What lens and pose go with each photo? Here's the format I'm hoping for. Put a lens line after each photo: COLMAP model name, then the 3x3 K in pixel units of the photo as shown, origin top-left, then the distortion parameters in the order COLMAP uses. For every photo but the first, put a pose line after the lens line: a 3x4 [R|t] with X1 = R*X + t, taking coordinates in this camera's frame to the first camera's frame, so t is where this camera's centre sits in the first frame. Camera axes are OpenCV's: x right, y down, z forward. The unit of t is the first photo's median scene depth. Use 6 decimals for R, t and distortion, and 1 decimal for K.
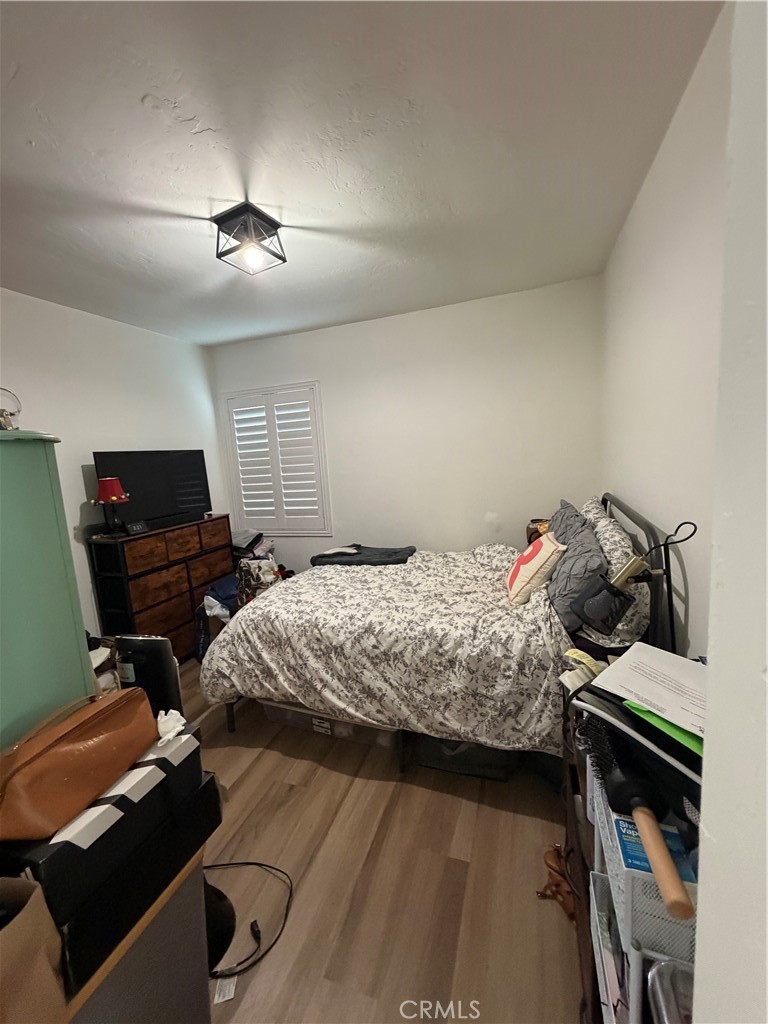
lens RADIAL K [[408.9, 0, 383.0], [0, 408.9, 508.3], [0, 0, 1]] dist [0.002674, -0.000926]
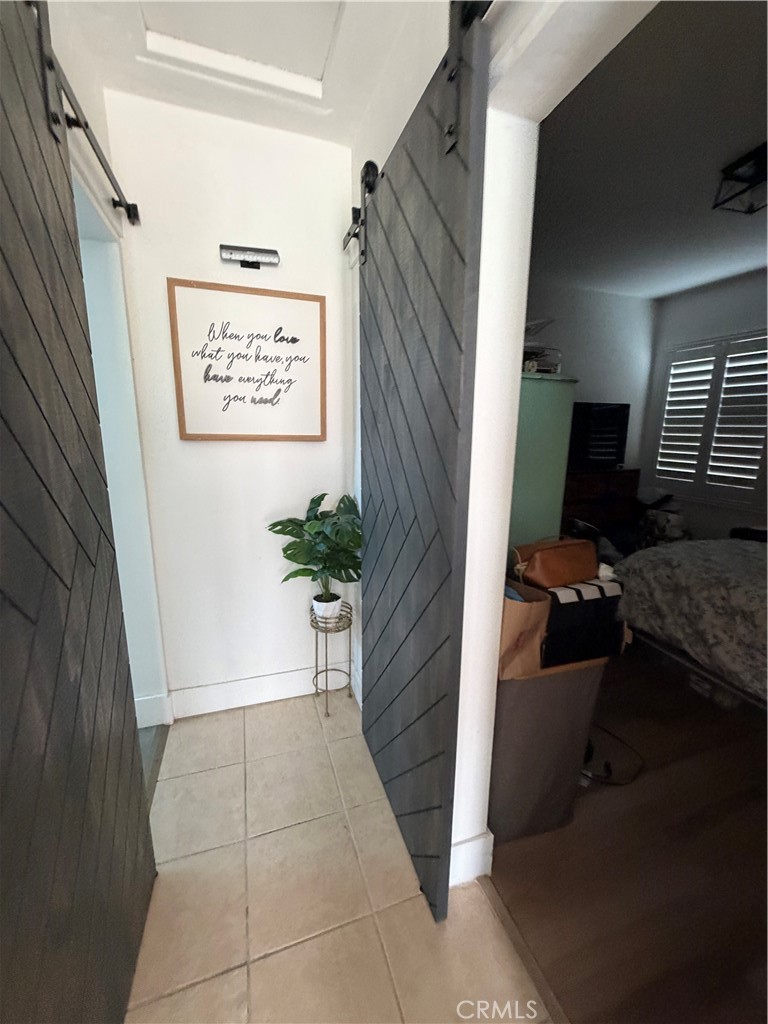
lens RADIAL K [[408.9, 0, 386.9], [0, 408.9, 511.8], [0, 0, 1]] dist [0.002674, -0.000926]
pose [[0.625917, 0.228949, -0.745527, 0.020560], [-0.154216, 0.973398, 0.169453, 0.071638], [0.764490, 0.008909, 0.644574, -0.241520]]
